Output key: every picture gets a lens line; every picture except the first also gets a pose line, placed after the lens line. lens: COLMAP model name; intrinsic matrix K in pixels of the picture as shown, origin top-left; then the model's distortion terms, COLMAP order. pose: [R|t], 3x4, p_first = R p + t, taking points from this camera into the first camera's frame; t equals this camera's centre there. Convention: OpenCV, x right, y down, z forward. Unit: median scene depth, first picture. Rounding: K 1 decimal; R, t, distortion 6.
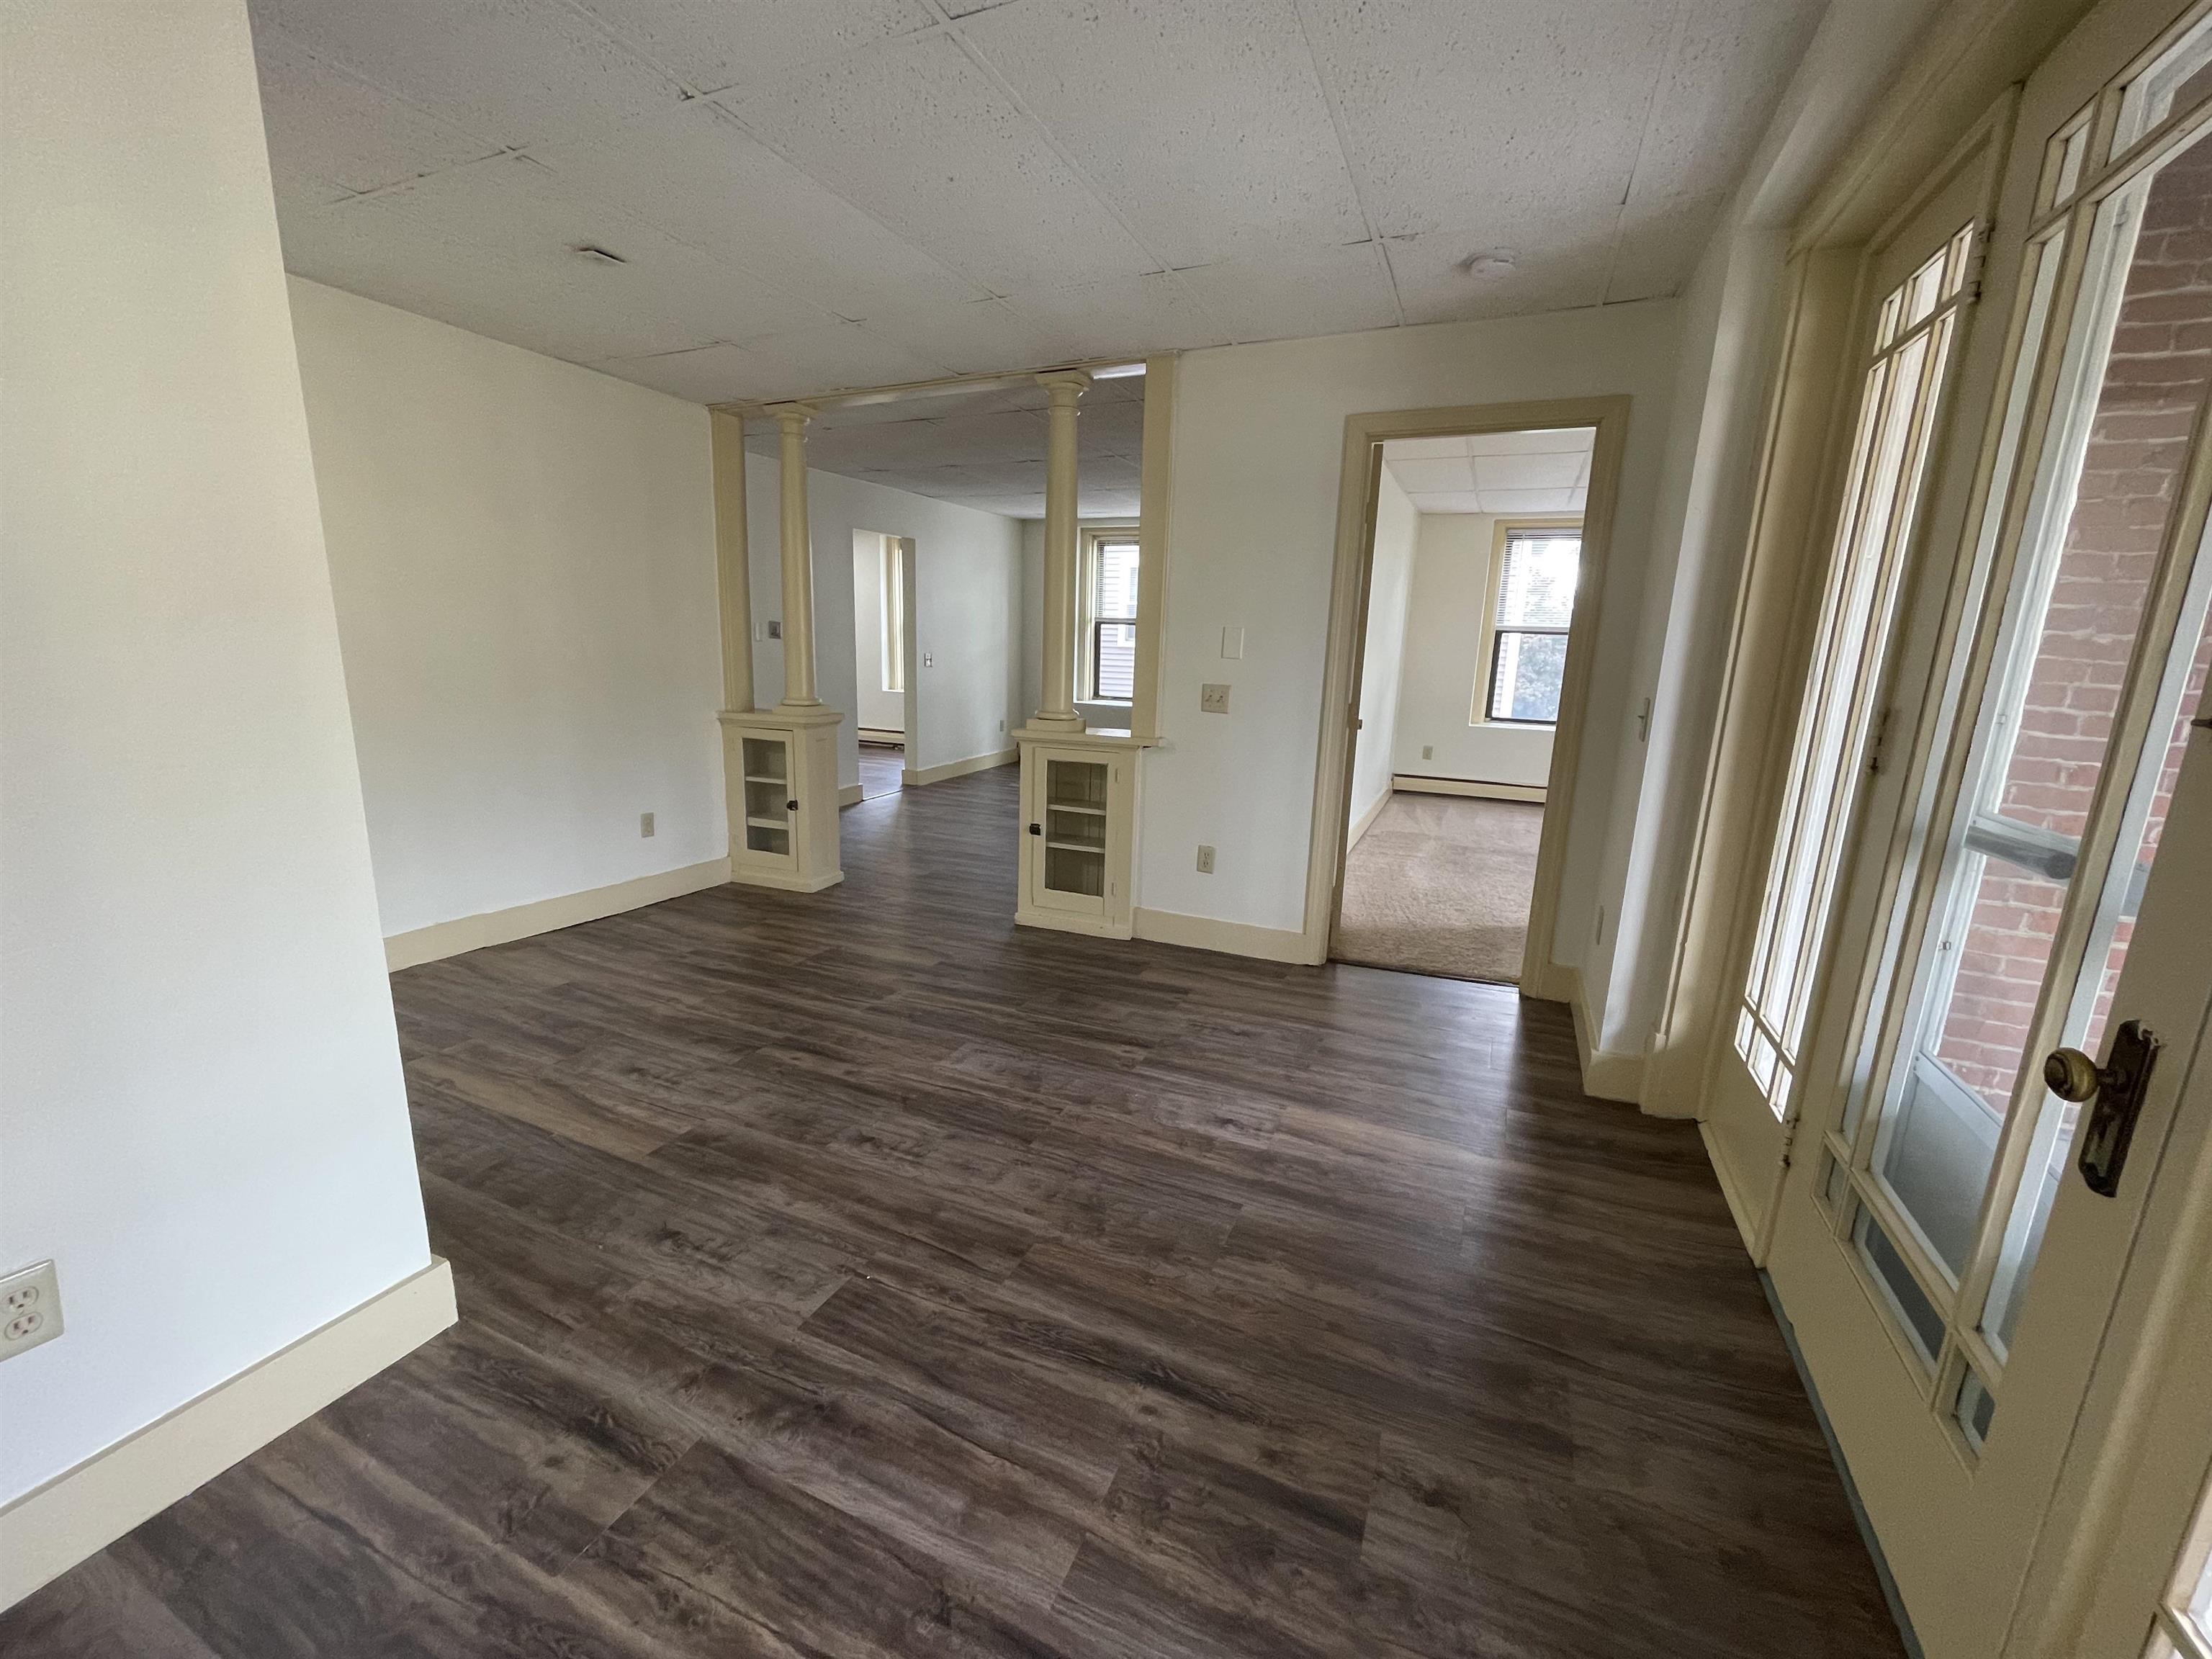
lens RADIAL K [[890.8, 0, 1100.1], [0, 890.8, 831.4], [0, 0, 1]] dist [-0.002584, 0.000456]
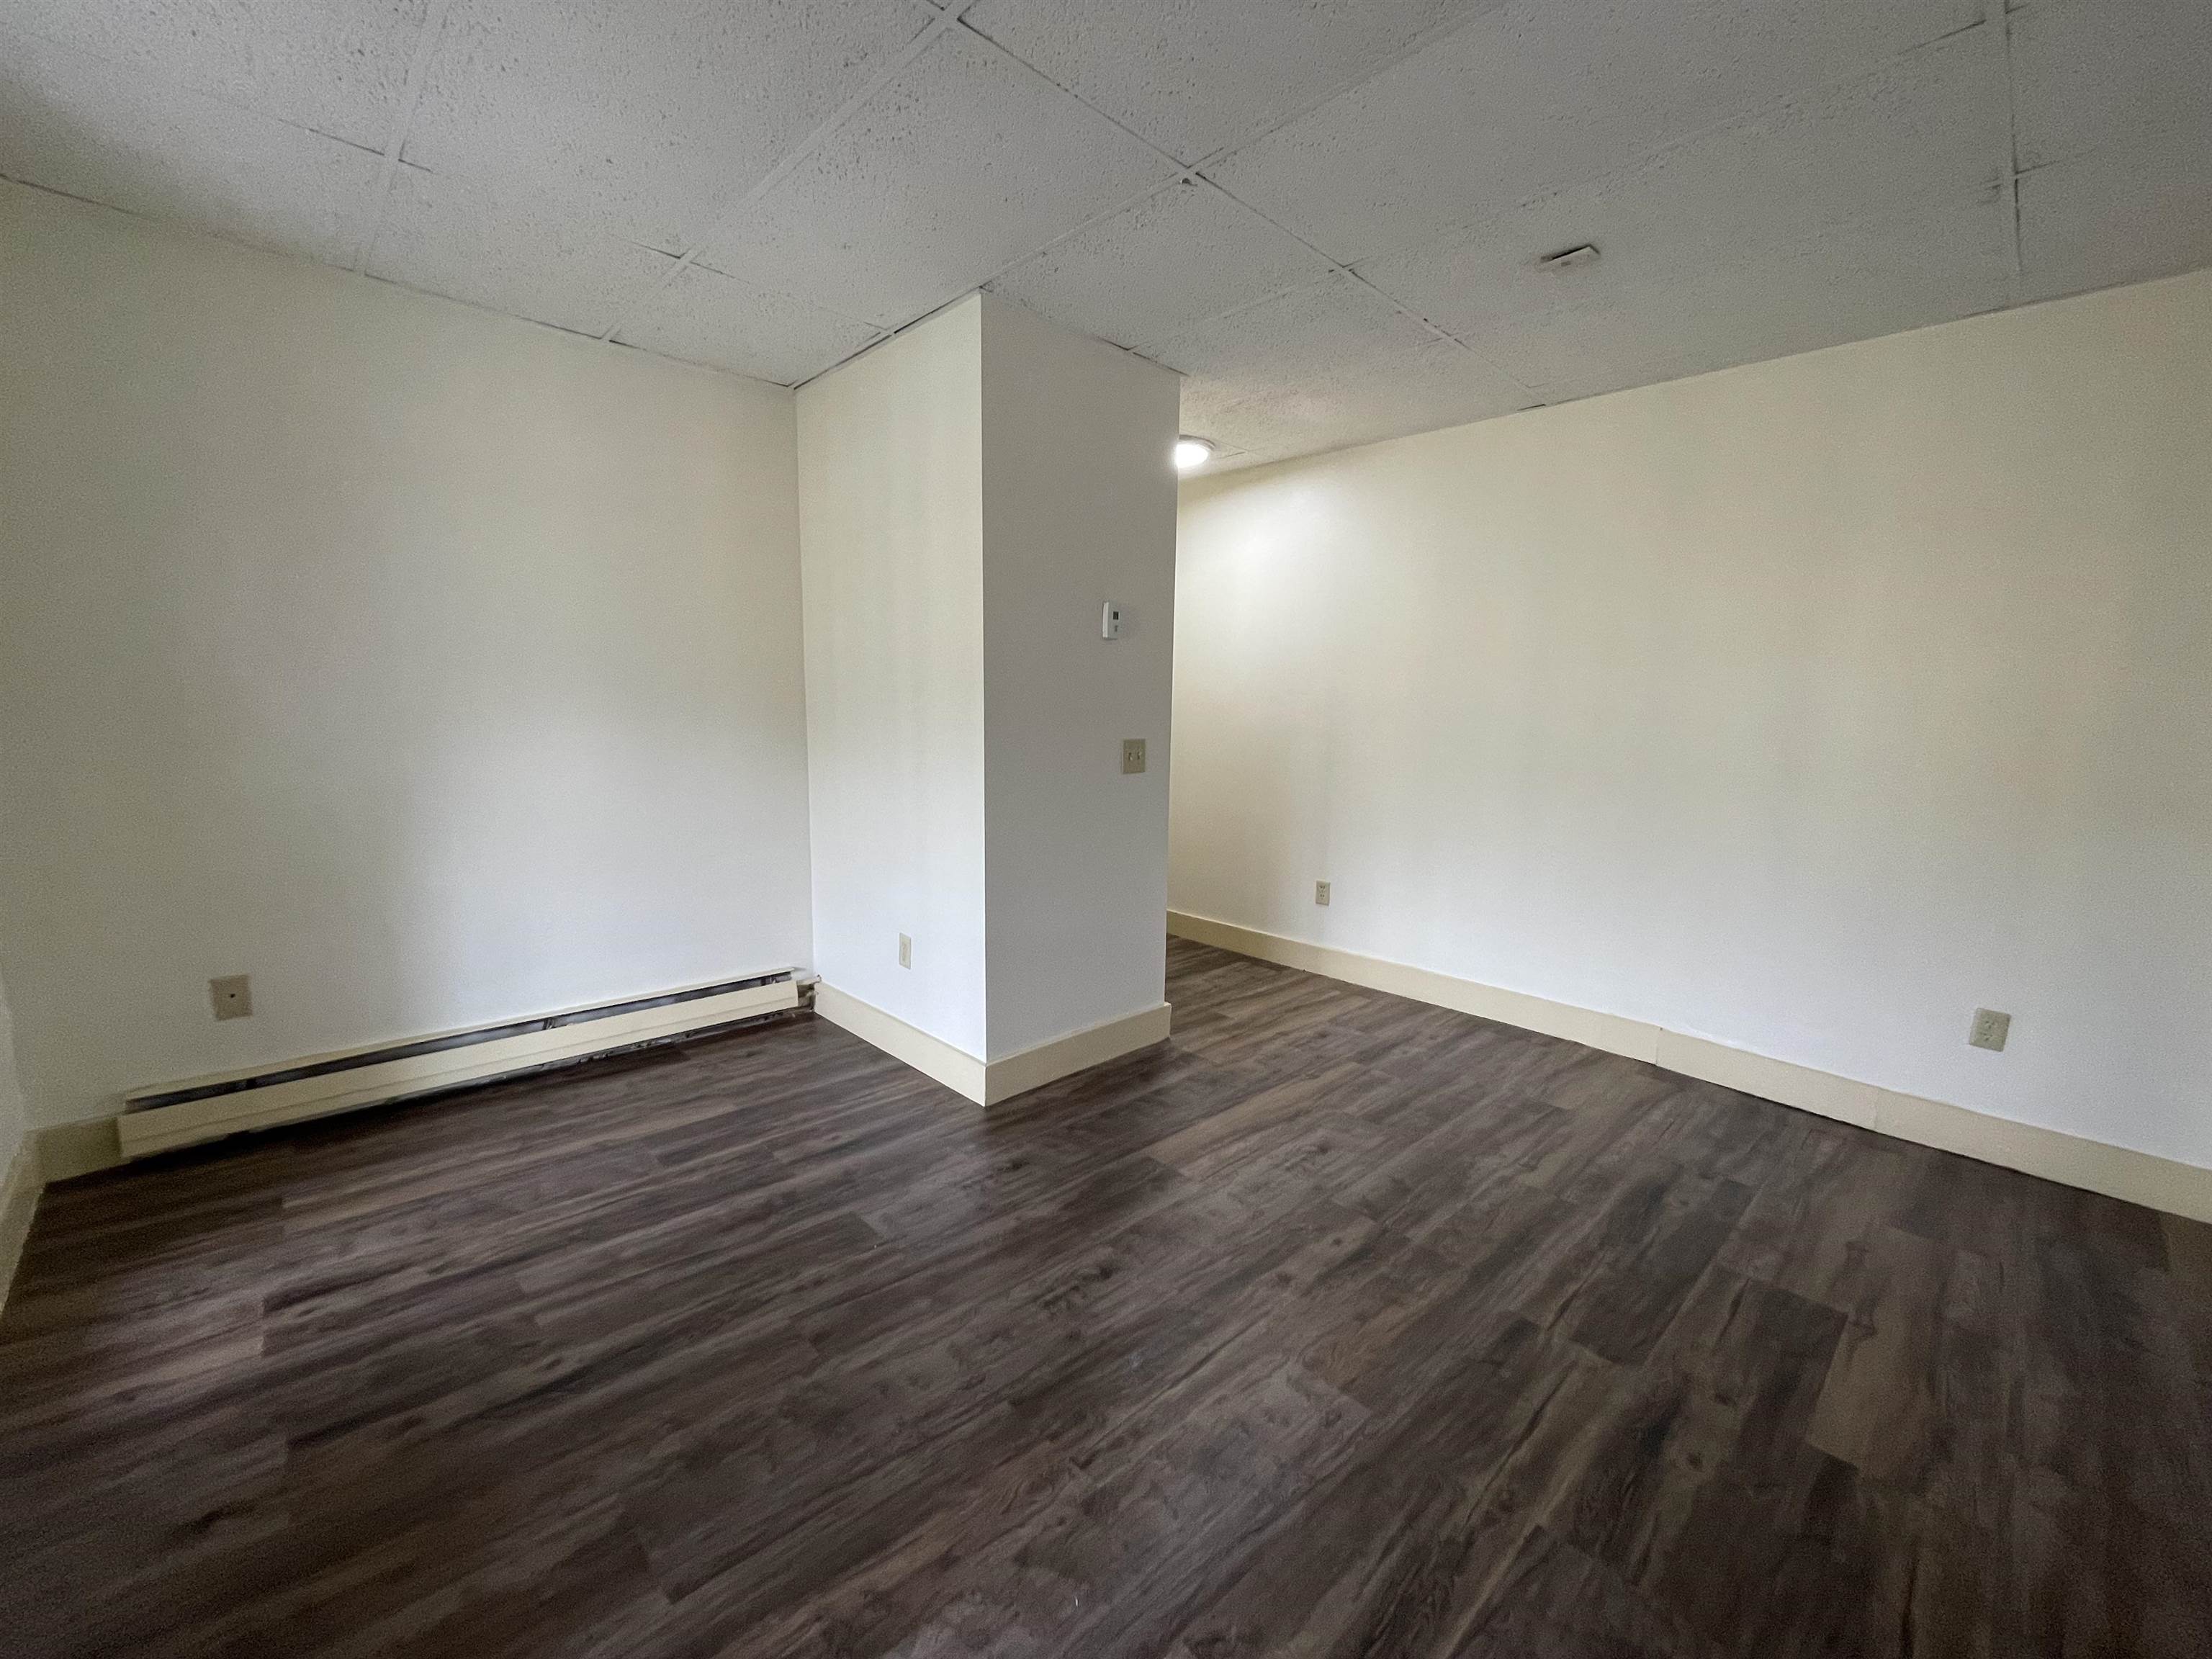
lens RADIAL K [[890.8, 0, 1100.1], [0, 890.8, 831.4], [0, 0, 1]] dist [-0.002584, 0.000456]
pose [[-0.374980, 0.098692, -0.921765, 0.488332], [-0.222334, 0.955723, 0.192774, -0.221870], [0.899977, 0.277226, -0.336434, 1.171615]]
